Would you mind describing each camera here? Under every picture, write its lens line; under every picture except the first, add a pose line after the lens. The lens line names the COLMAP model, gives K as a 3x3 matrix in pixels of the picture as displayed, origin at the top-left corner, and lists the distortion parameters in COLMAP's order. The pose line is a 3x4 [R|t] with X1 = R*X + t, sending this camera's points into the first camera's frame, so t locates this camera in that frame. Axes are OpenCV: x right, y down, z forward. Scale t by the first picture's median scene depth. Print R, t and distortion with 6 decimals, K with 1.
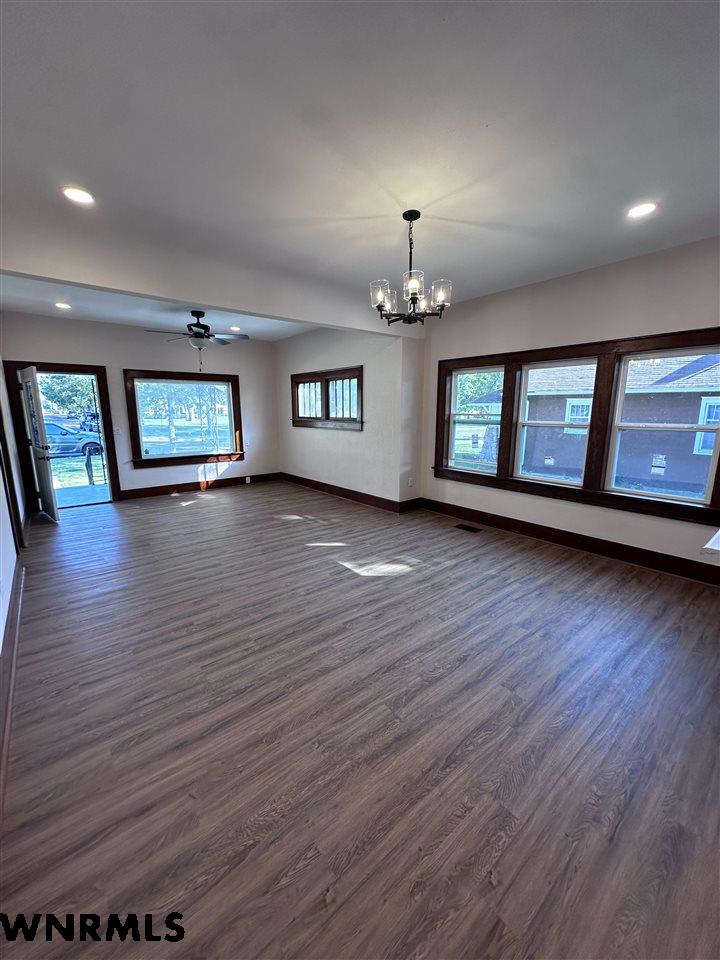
lens RADIAL K [[381.0, 0, 362.0], [0, 381.0, 478.5], [0, 0, 1]] dist [-0.001574, 0.000448]
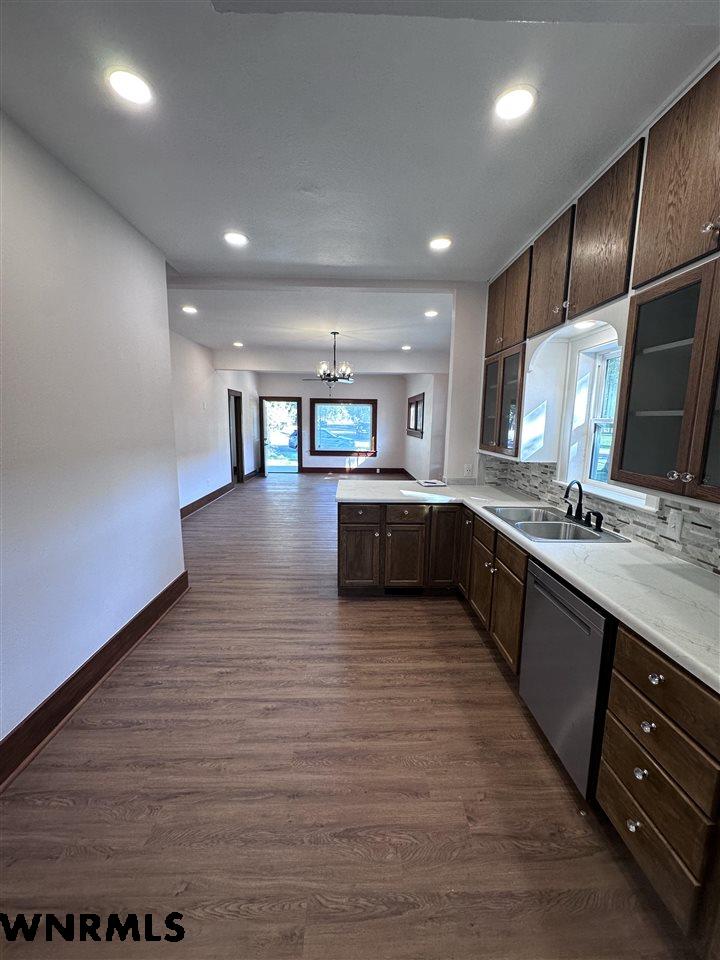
lens RADIAL K [[381.0, 0, 361.8], [0, 381.0, 479.9], [0, 0, 1]] dist [-0.001574, 0.000448]
pose [[0.786340, 0.107642, -0.608344, 1.259172], [-0.127039, 0.991834, 0.011289, 0.069722], [0.604591, 0.068406, 0.793593, -0.428109]]
